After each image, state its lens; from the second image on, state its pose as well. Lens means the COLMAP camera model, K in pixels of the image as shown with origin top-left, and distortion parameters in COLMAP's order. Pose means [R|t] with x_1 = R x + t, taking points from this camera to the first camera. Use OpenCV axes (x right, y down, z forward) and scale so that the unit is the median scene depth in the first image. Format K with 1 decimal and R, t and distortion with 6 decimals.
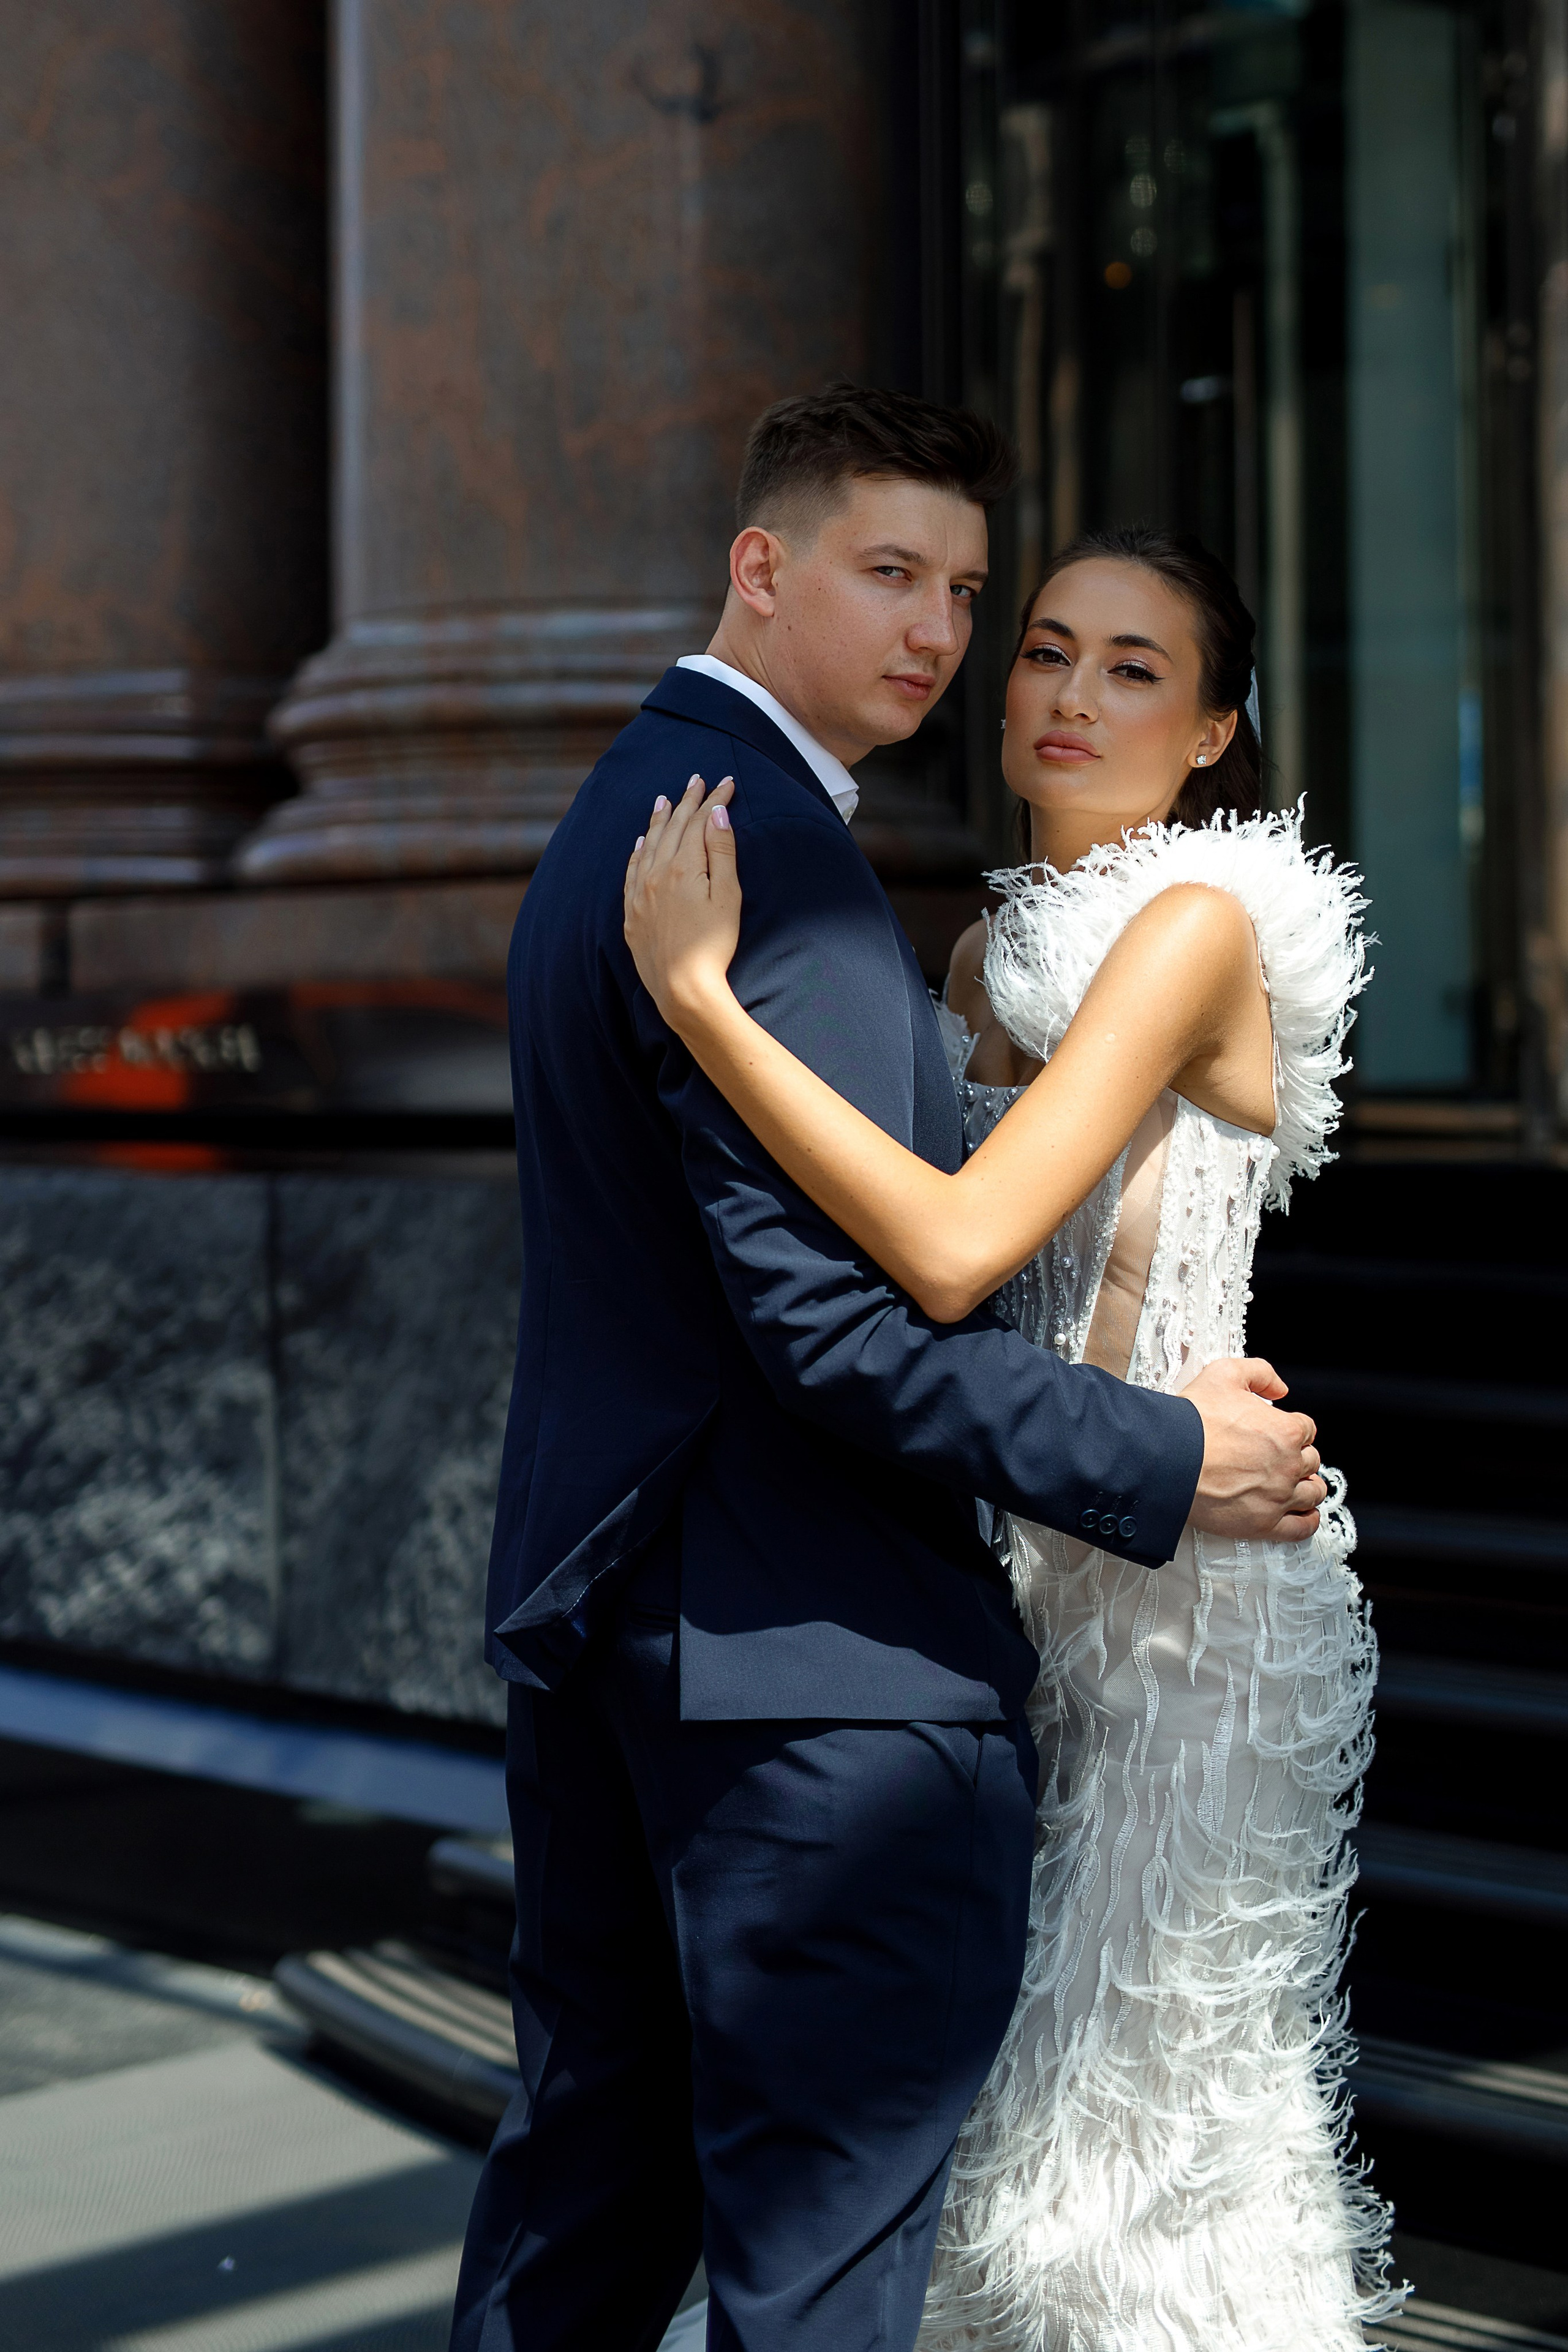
lens RADIAL K [[5525.7, 0, 872.4], [0, 5525.7, 1181.1], [0, 0, 1]] dist [-0.038411, 0.469580]
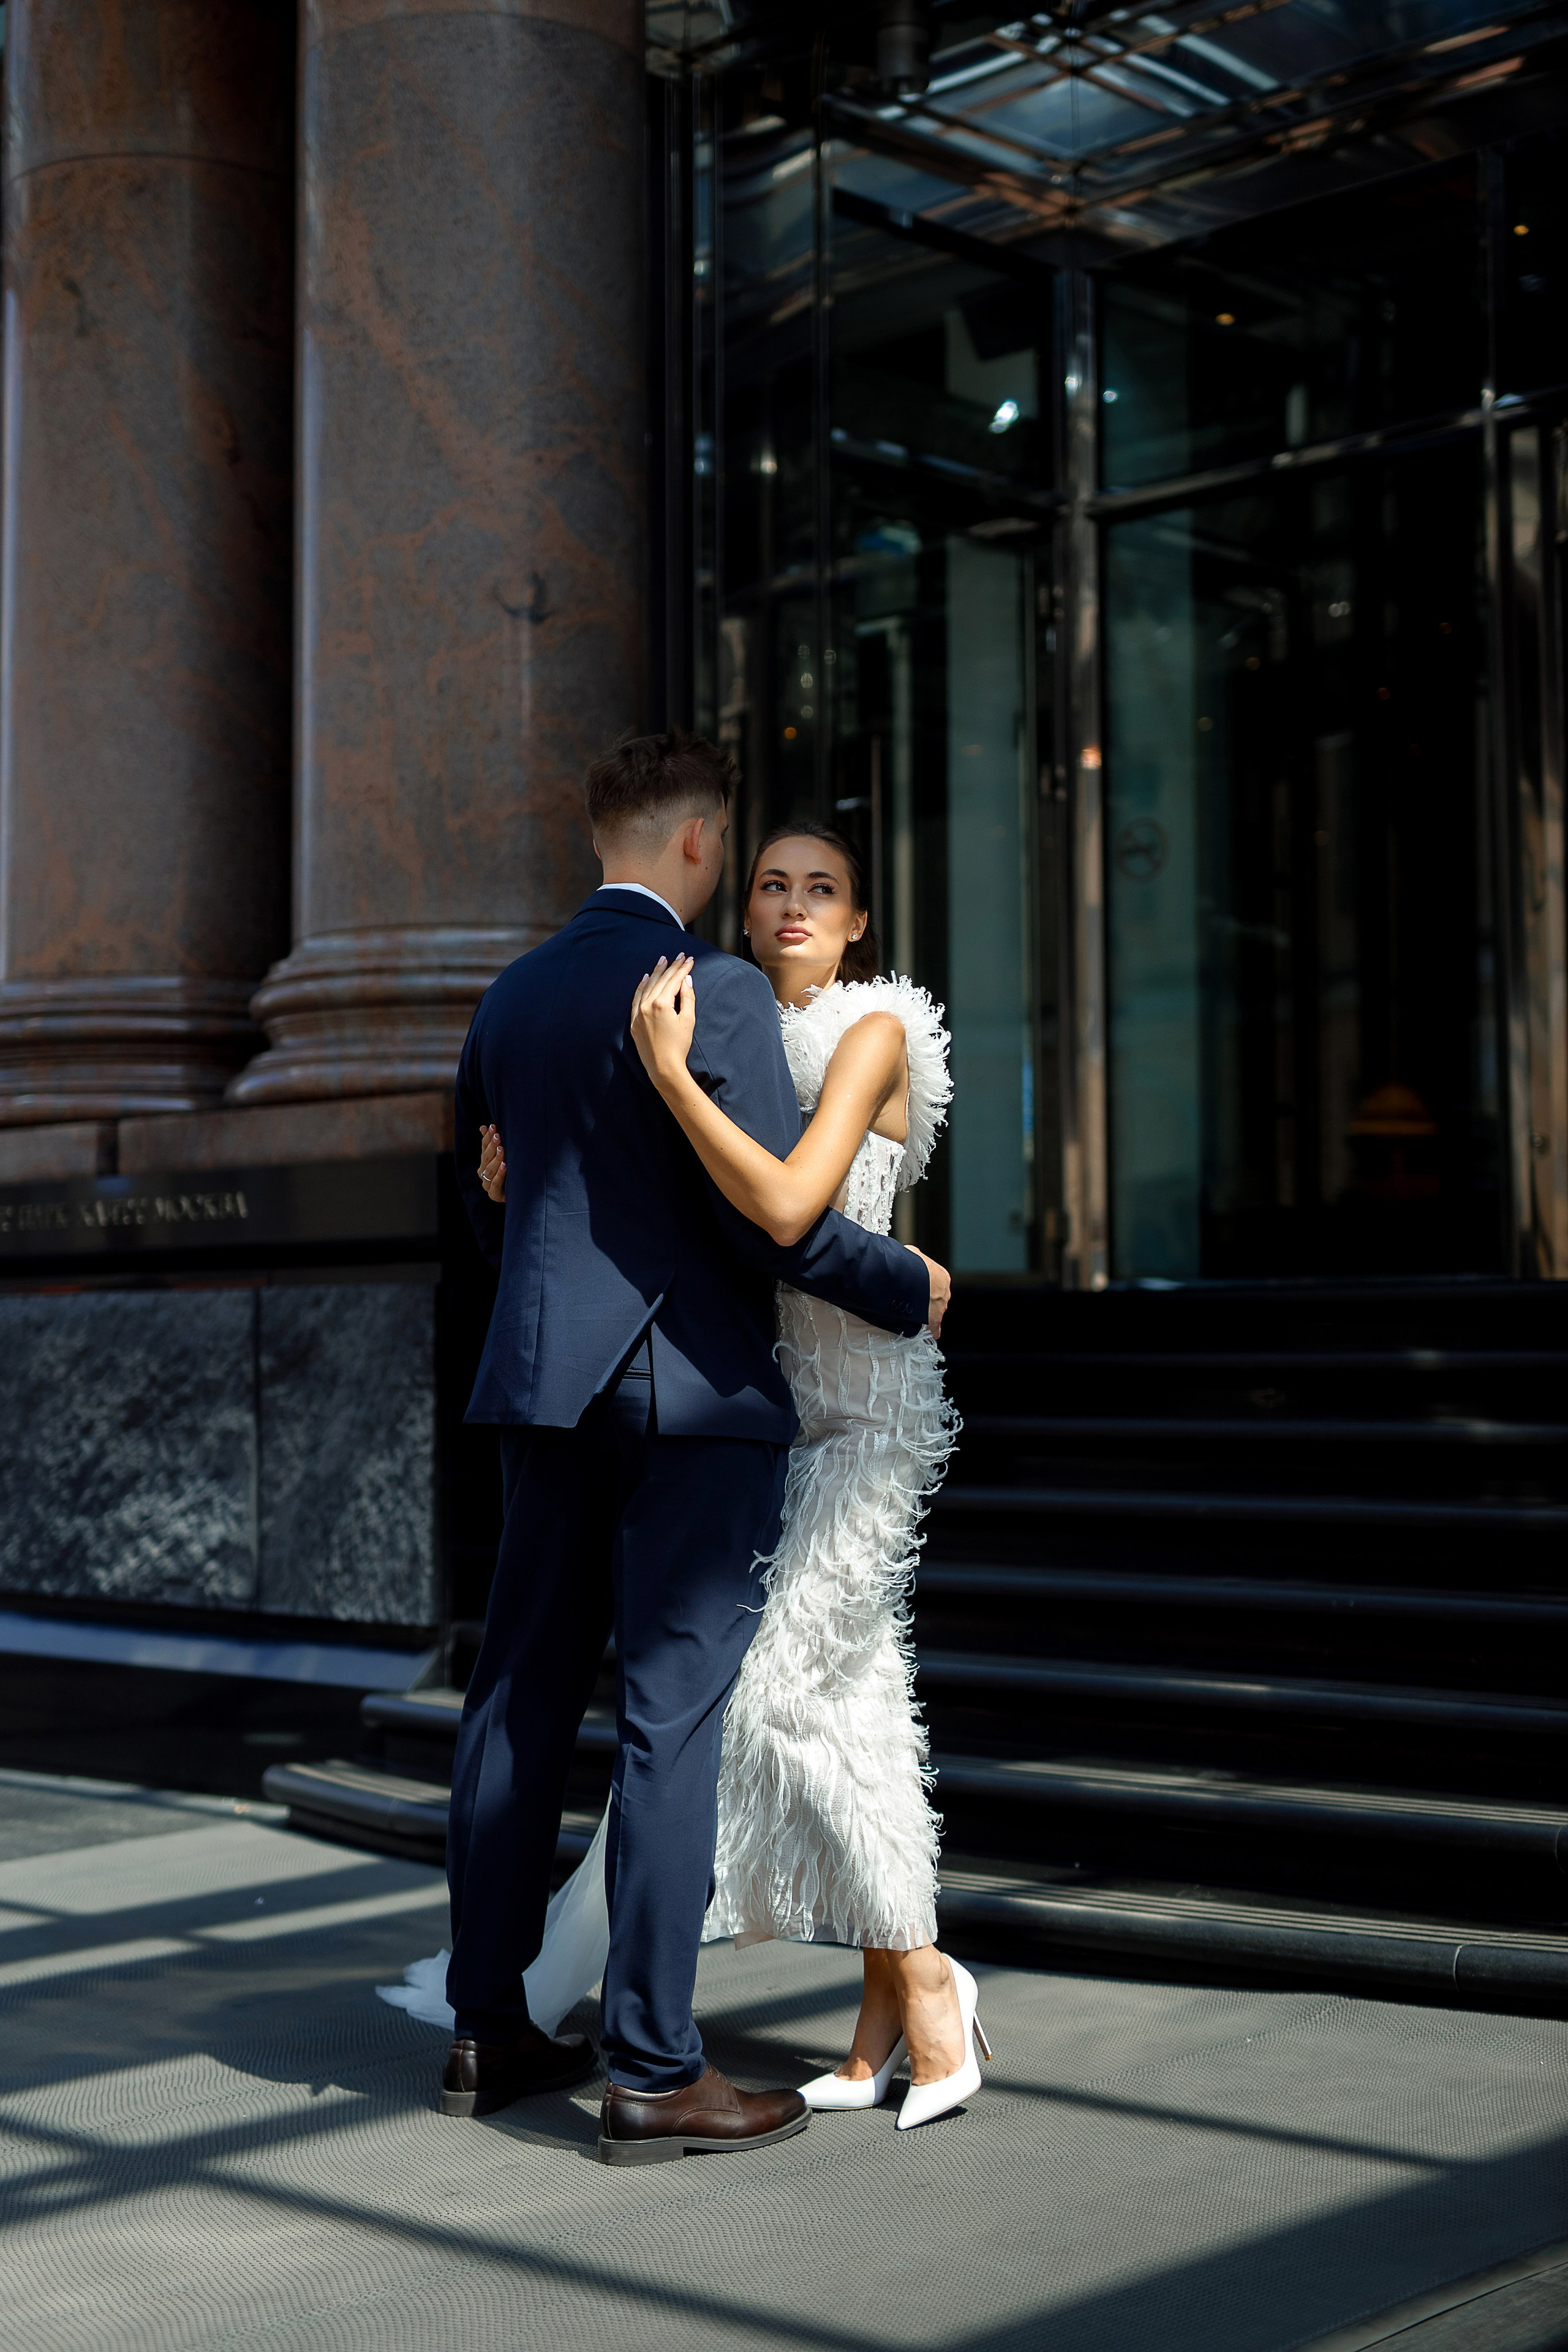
lens RADIAL K [[4003.0, 0, 784.0], [0, 4003.0, 1176.0], [0, 0, 1]] dist [0.017597, 0.011906]
pose [[0.999017, 0.005702, 0.043970, -0.009007], [-0.003292, 0.998498, -0.054695, 0.028800], [-0.044216, 0.054497, 0.997534, -0.138657]]
